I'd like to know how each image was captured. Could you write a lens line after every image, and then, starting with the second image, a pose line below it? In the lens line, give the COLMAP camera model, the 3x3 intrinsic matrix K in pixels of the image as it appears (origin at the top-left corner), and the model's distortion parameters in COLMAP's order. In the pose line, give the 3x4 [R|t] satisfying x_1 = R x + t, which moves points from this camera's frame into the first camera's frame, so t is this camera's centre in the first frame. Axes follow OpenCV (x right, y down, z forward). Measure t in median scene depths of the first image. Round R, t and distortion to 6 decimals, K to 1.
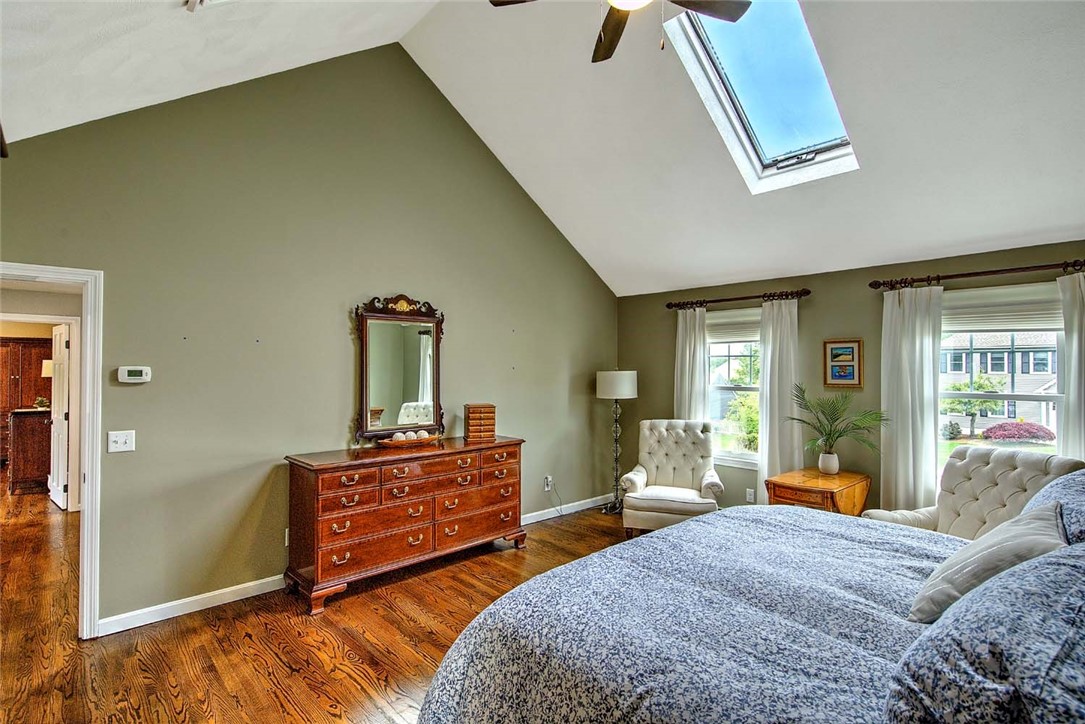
lens RADIAL K [[518.8, 0, 525.9], [0, 518.8, 361.4], [0, 0, 1]] dist [-0.001706, -0.000184]
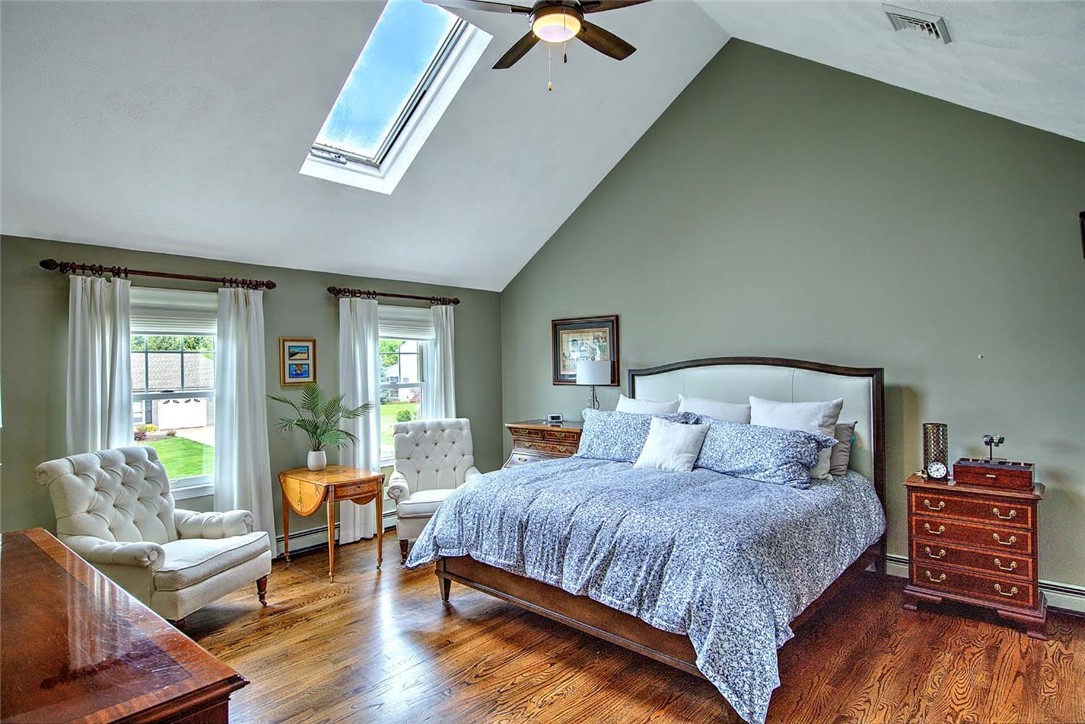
lens RADIAL K [[617.2, 0, 548.4], [0, 617.2, 363.4], [0, 0, 1]] dist [0.004470, -0.002524]
pose [[-0.140222, 0.003624, 0.990114, -0.649973], [0.003169, 0.999990, -0.003212, 0.012386], [-0.990115, 0.002688, -0.140232, 0.695004]]
